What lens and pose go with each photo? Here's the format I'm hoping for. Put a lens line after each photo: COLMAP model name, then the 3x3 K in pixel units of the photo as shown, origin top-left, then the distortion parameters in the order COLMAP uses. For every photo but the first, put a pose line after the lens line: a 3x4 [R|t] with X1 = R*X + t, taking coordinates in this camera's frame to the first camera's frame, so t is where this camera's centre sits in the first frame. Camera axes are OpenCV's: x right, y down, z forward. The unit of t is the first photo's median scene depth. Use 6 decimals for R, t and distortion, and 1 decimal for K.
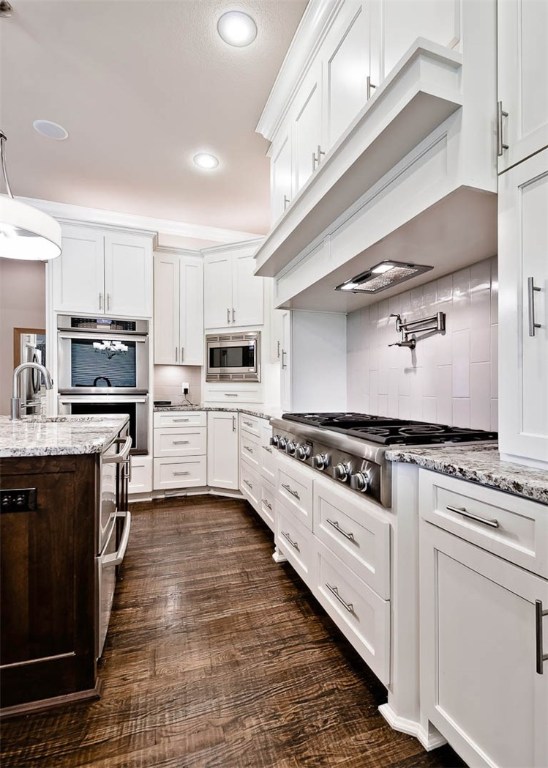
lens RADIAL K [[370.2, 0, 297.6], [0, 370.2, 383.8], [0, 0, 1]] dist [-0.016106, -0.000218]
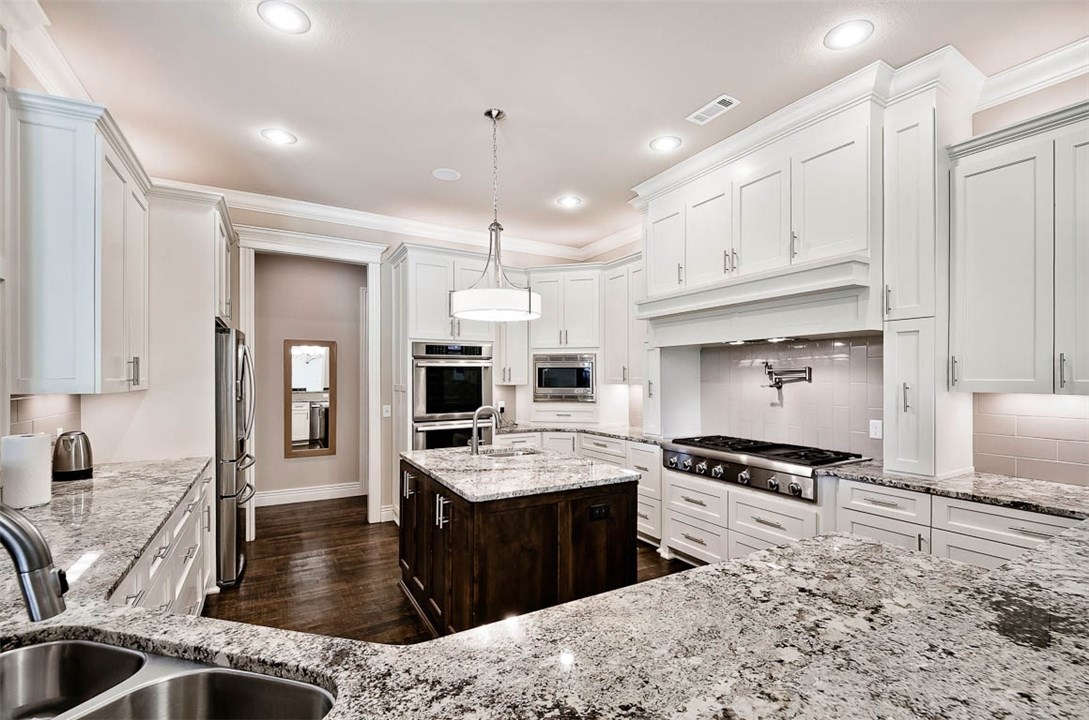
lens RADIAL K [[493.6, 0, 561.5], [0, 493.6, 384.6], [0, 0, 1]] dist [0.003211, -0.000350]
pose [[0.985152, -0.014706, 0.171052, -0.666820], [0.009808, 0.999518, 0.029444, -0.149406], [-0.171402, -0.027329, 0.984822, -0.533023]]
